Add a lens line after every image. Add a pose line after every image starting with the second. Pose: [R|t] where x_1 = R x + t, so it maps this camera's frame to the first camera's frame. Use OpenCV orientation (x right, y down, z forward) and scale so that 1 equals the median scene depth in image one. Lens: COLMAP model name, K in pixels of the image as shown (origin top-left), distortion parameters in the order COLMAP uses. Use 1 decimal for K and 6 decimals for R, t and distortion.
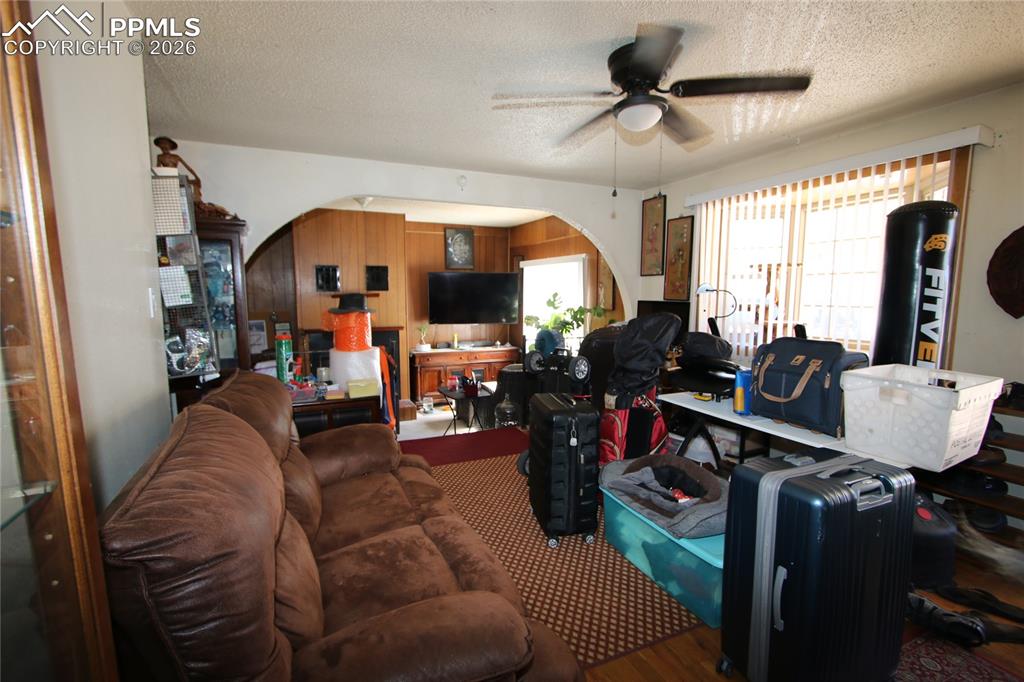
lens RADIAL K [[481.9, 0, 519.4], [0, 481.9, 349.1], [0, 0, 1]] dist [-0.005242, 0.000289]
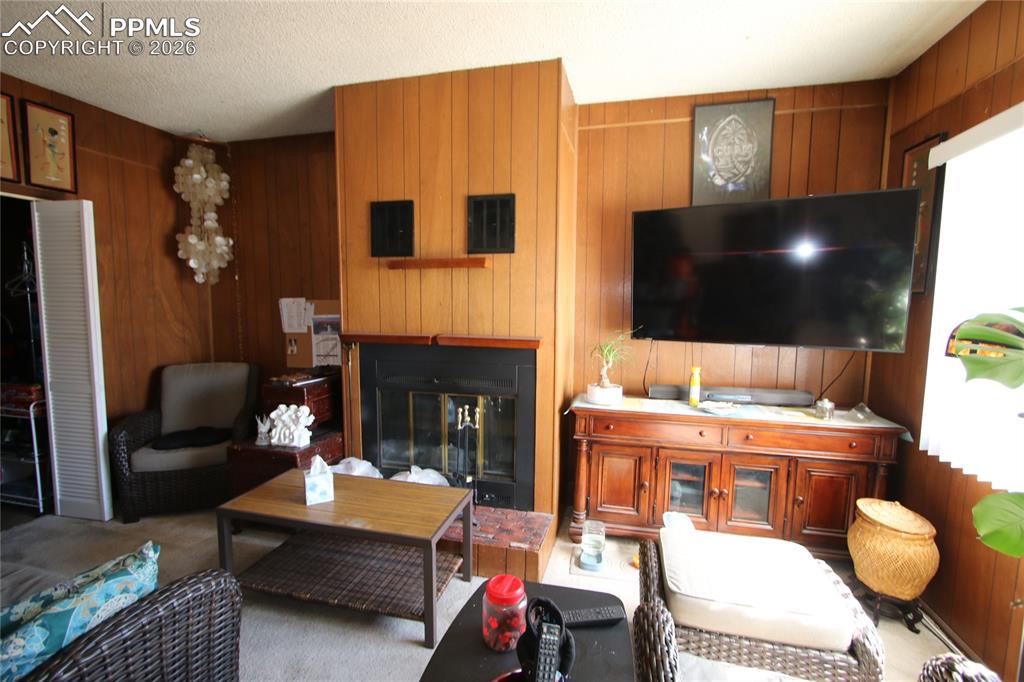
lens RADIAL K [[481.9, 0, 508.2], [0, 481.9, 342.9], [0, 0, 1]] dist [-0.005242, 0.000289]
pose [[0.766492, 0.063397, -0.639118, -0.001537], [-0.088877, 0.996012, -0.007790, -0.034365], [0.636075, 0.062774, 0.769069, 0.601278]]
